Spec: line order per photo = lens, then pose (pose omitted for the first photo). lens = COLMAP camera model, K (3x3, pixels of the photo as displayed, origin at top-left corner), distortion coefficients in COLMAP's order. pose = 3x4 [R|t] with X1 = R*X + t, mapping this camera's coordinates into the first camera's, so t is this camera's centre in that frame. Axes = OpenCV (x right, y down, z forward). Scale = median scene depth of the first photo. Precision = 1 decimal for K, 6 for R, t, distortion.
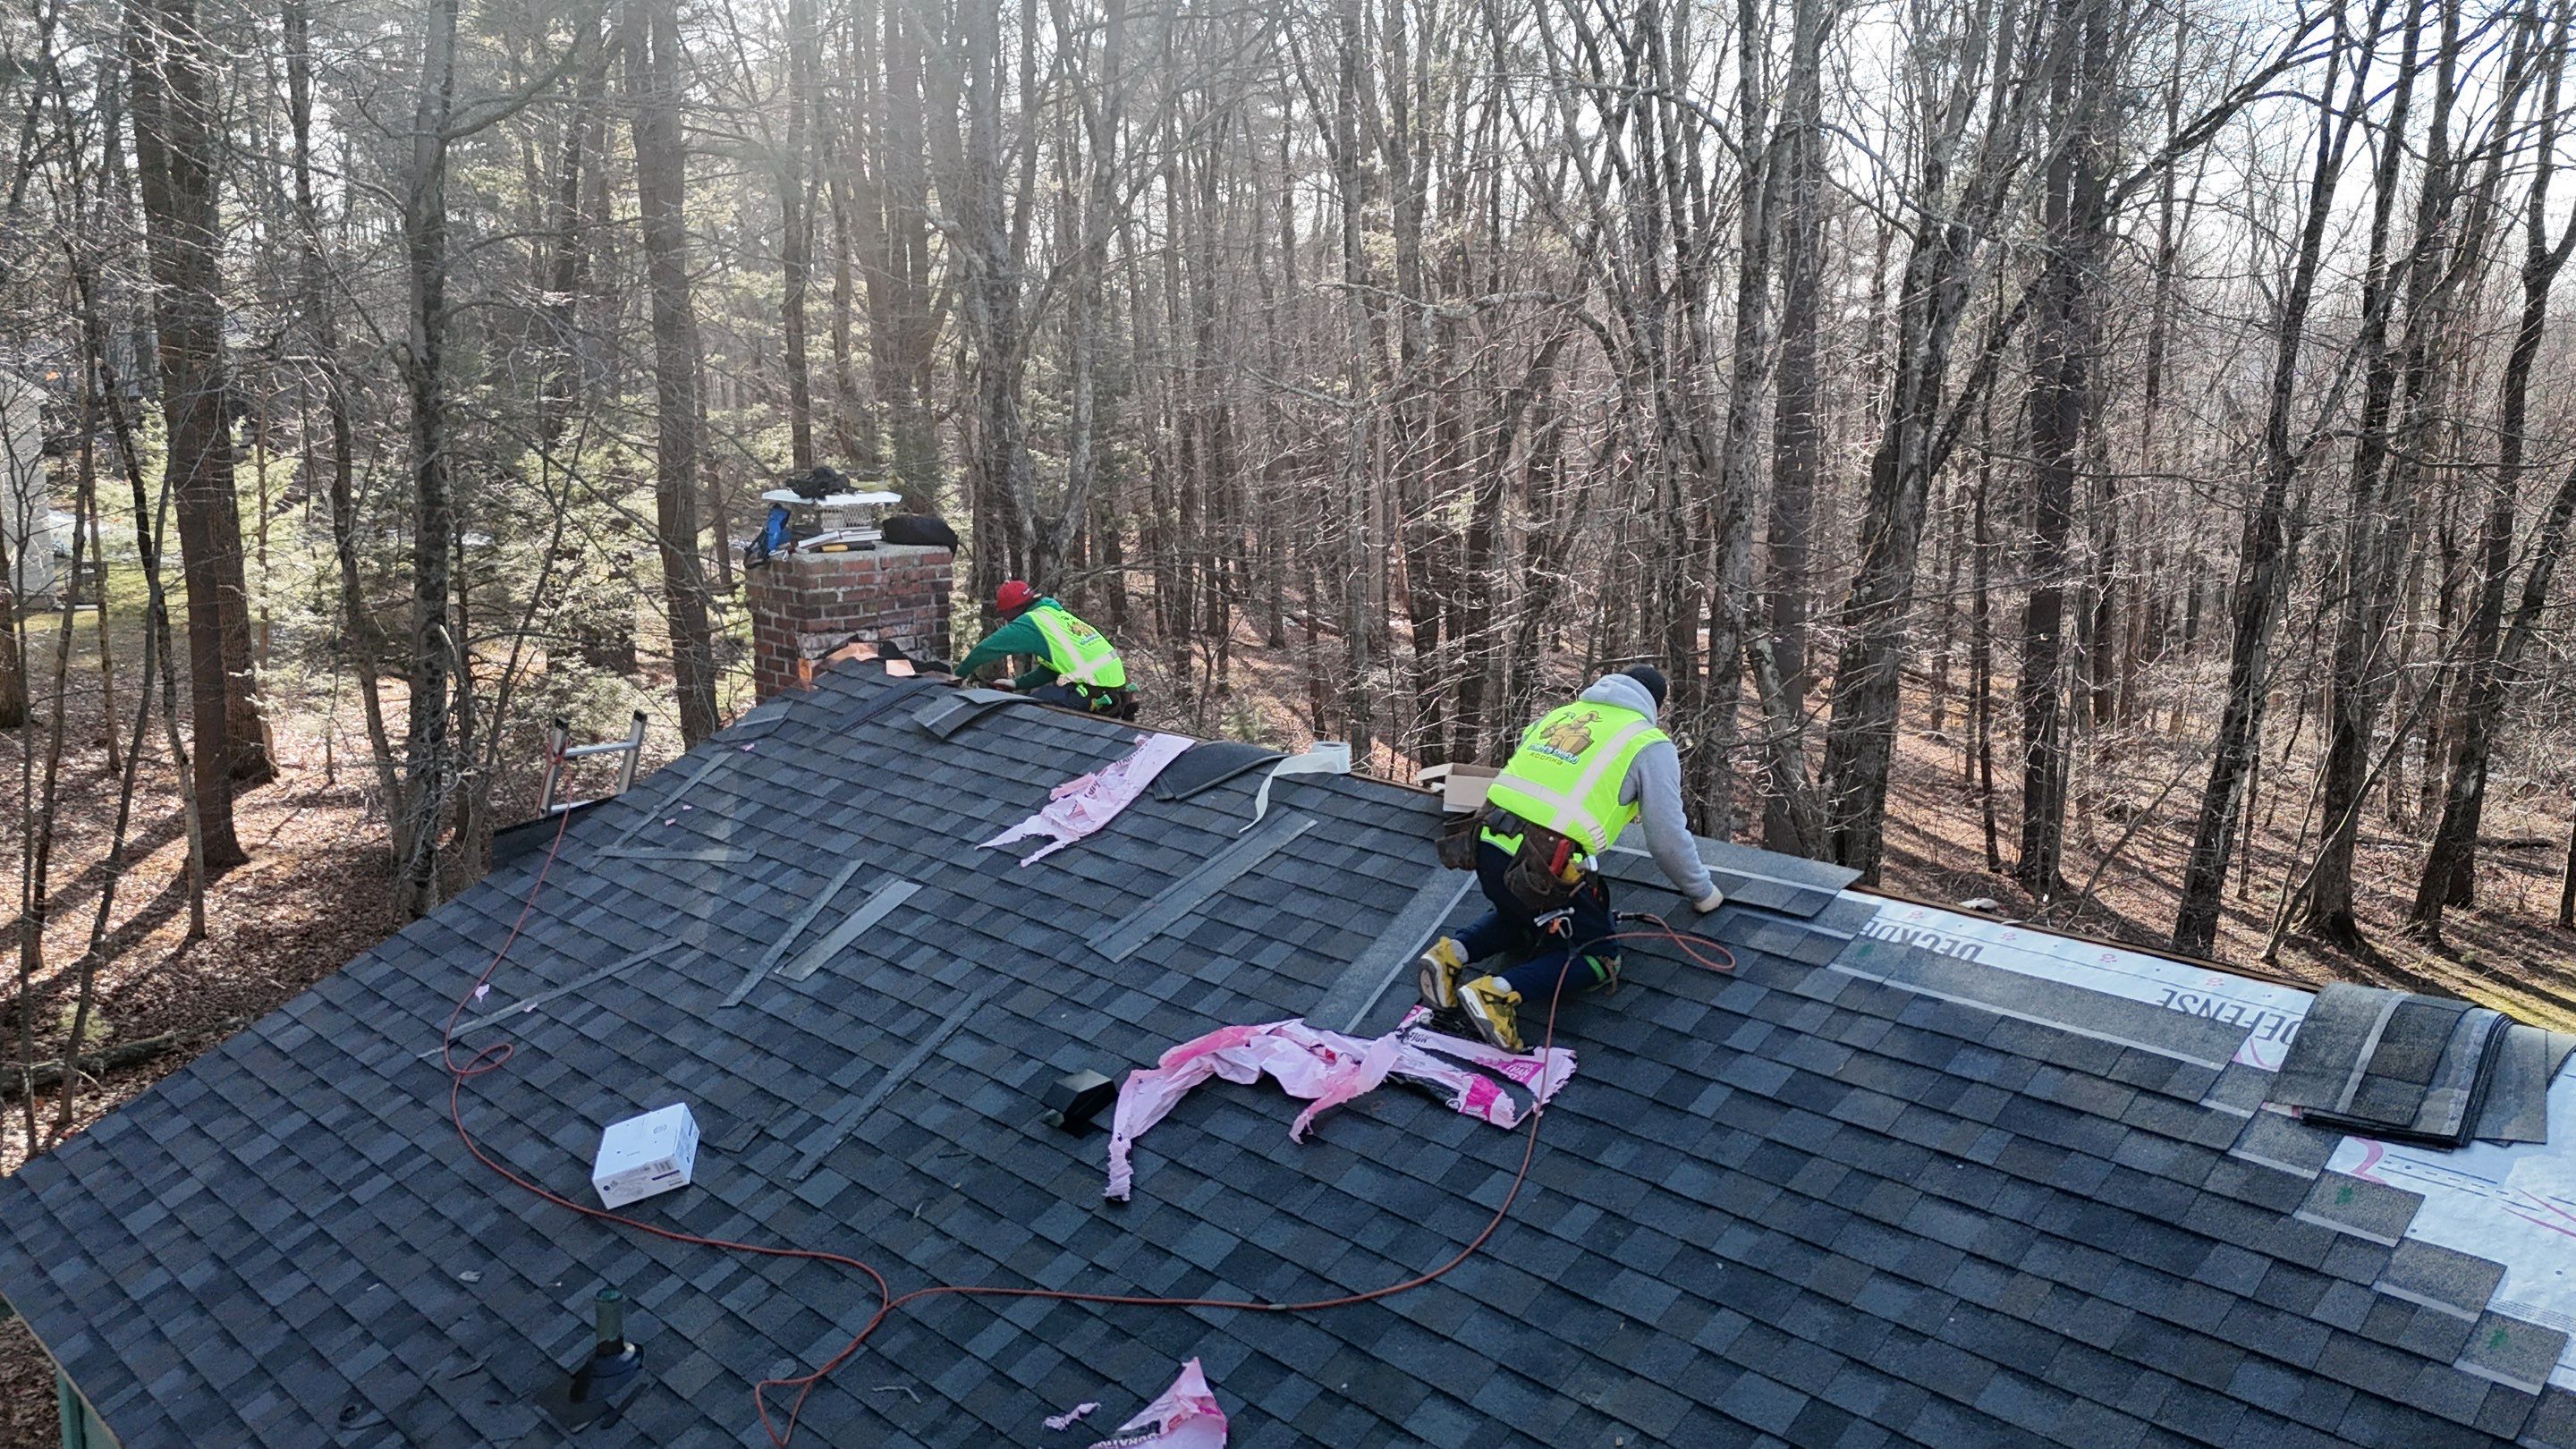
lens RADIAL K [[1921.1, 0, 1251.2], [0, 1921.1, 739.7], [0, 0, 1]] dist [0.144119, -0.203192]
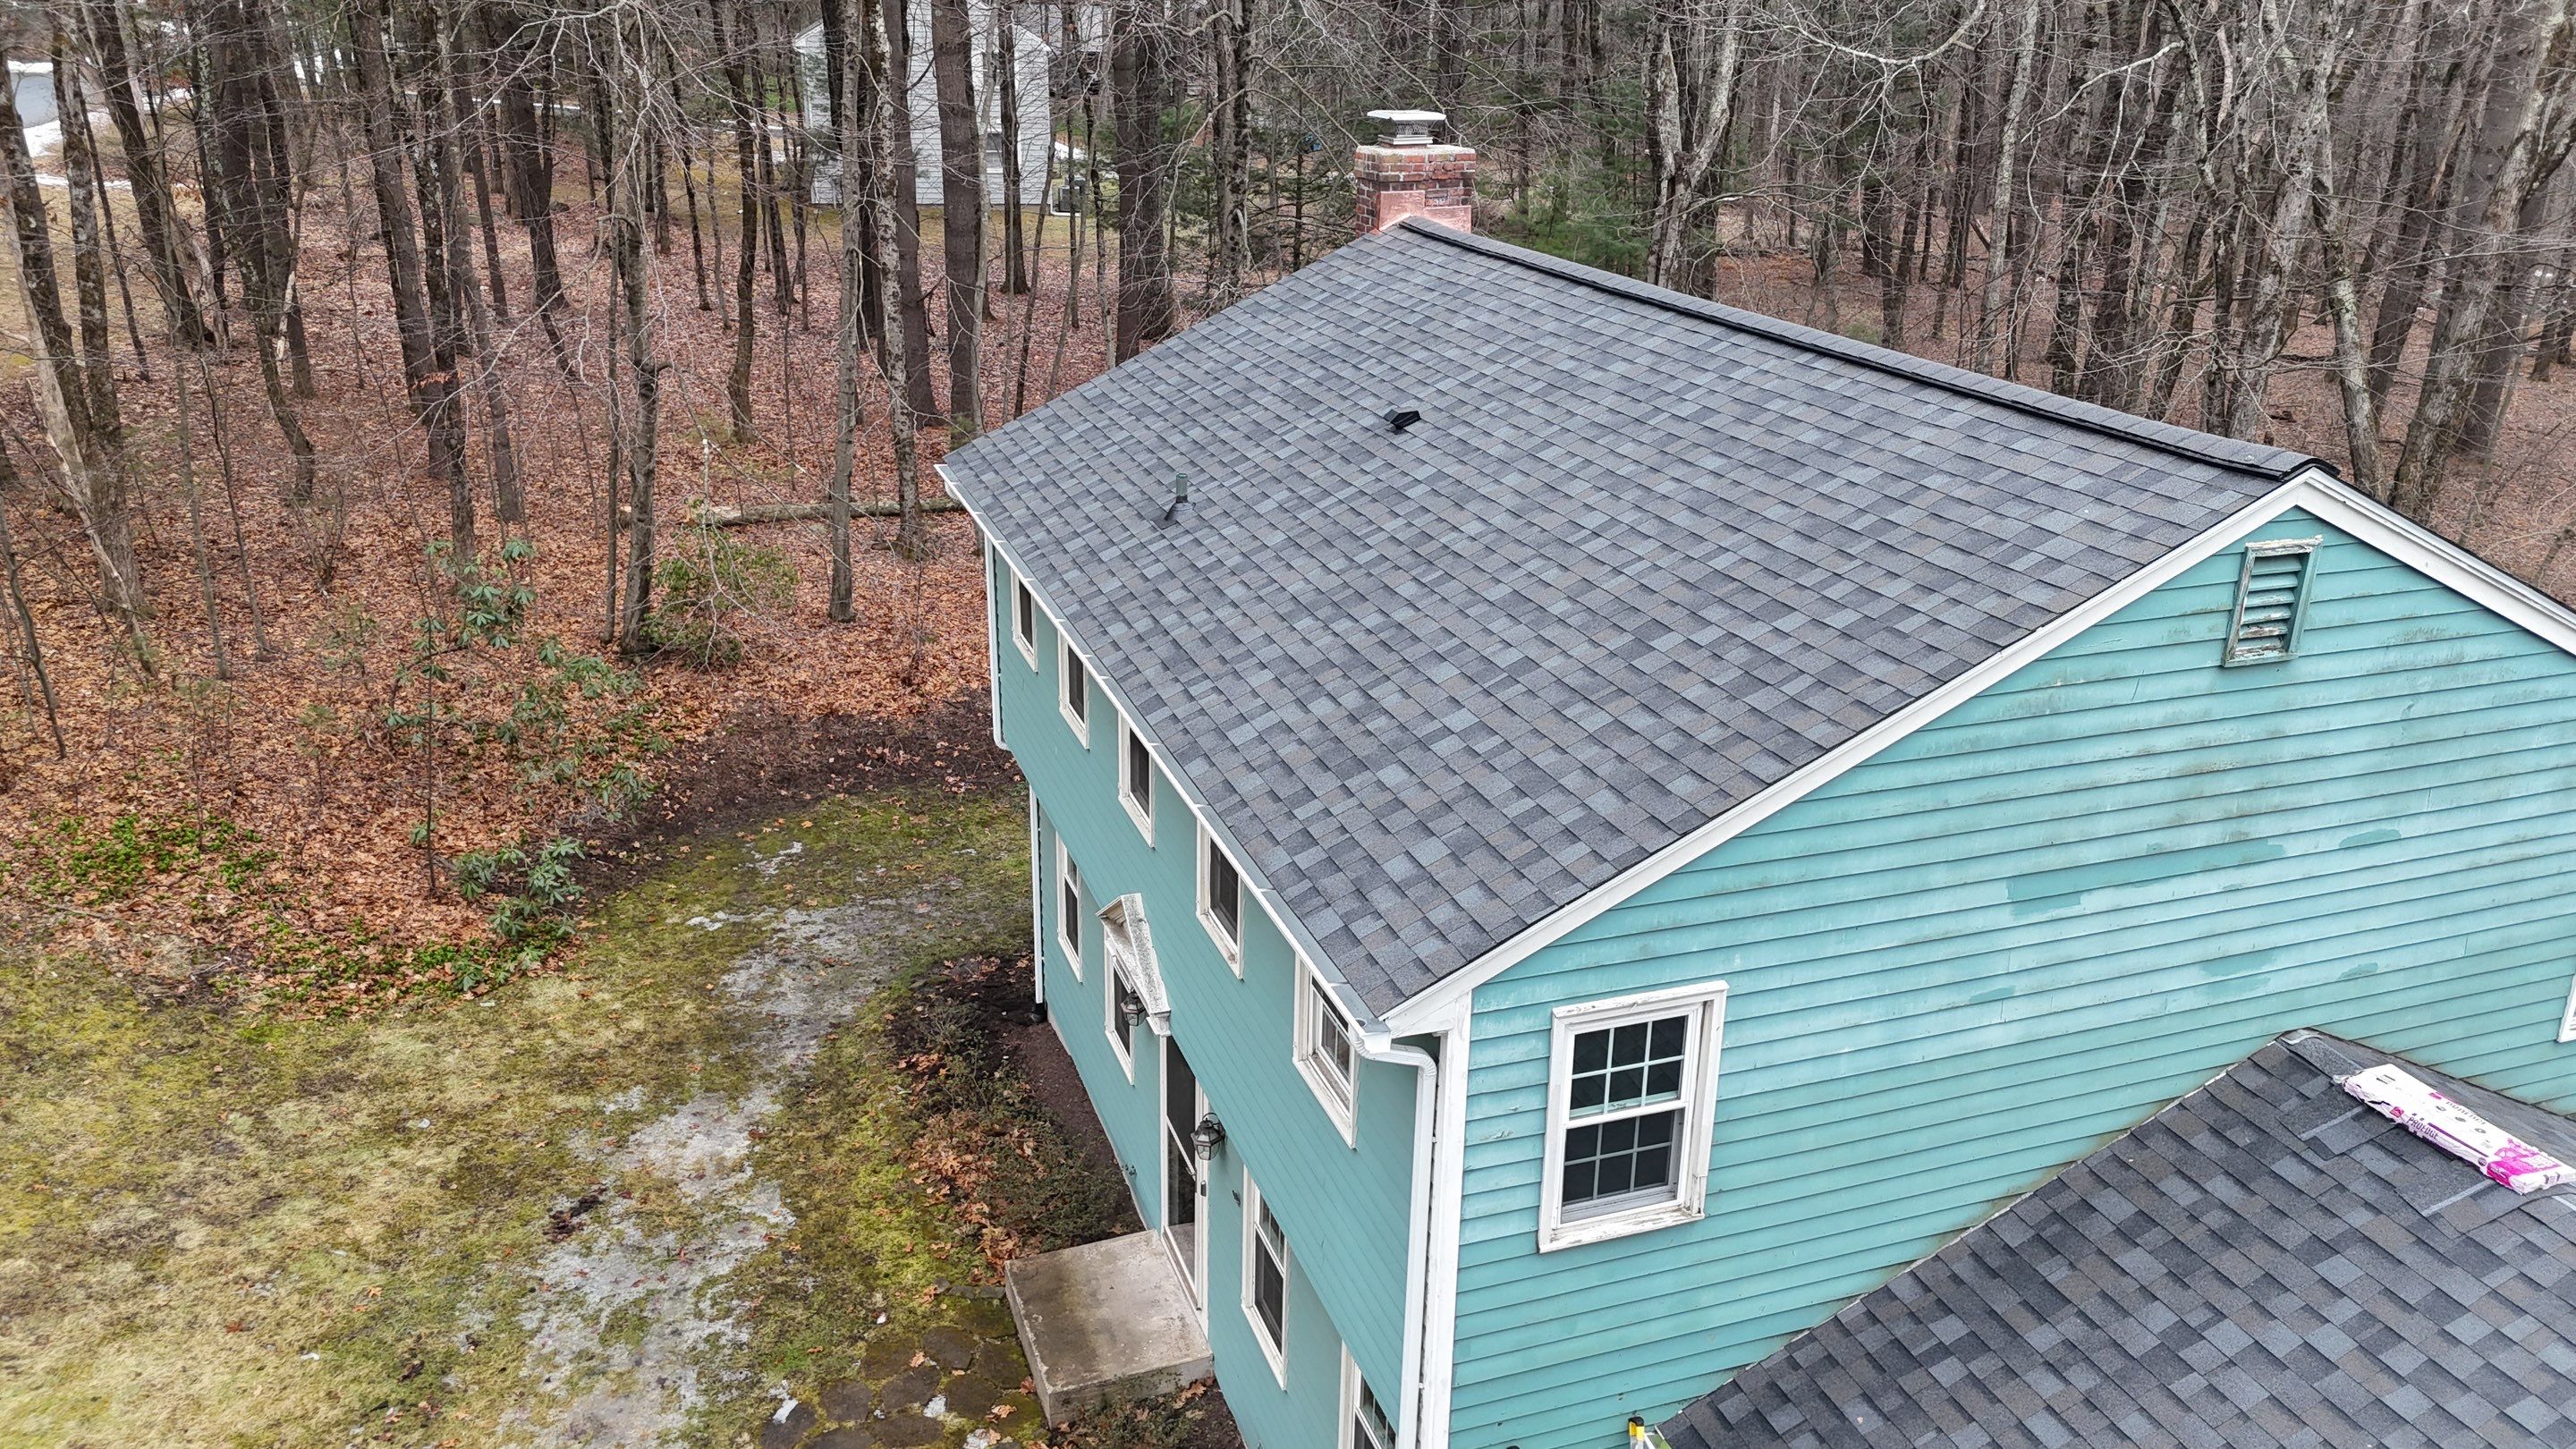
lens RADIAL K [[1921.1, 0, 1251.2], [0, 1921.1, 739.7], [0, 0, 1]] dist [0.144119, -0.203192]
pose [[0.897095, 0.153320, -0.414384, 0.568659], [-0.086116, 0.980550, 0.176368, 0.151354], [0.433365, -0.122534, 0.892850, -0.784424]]
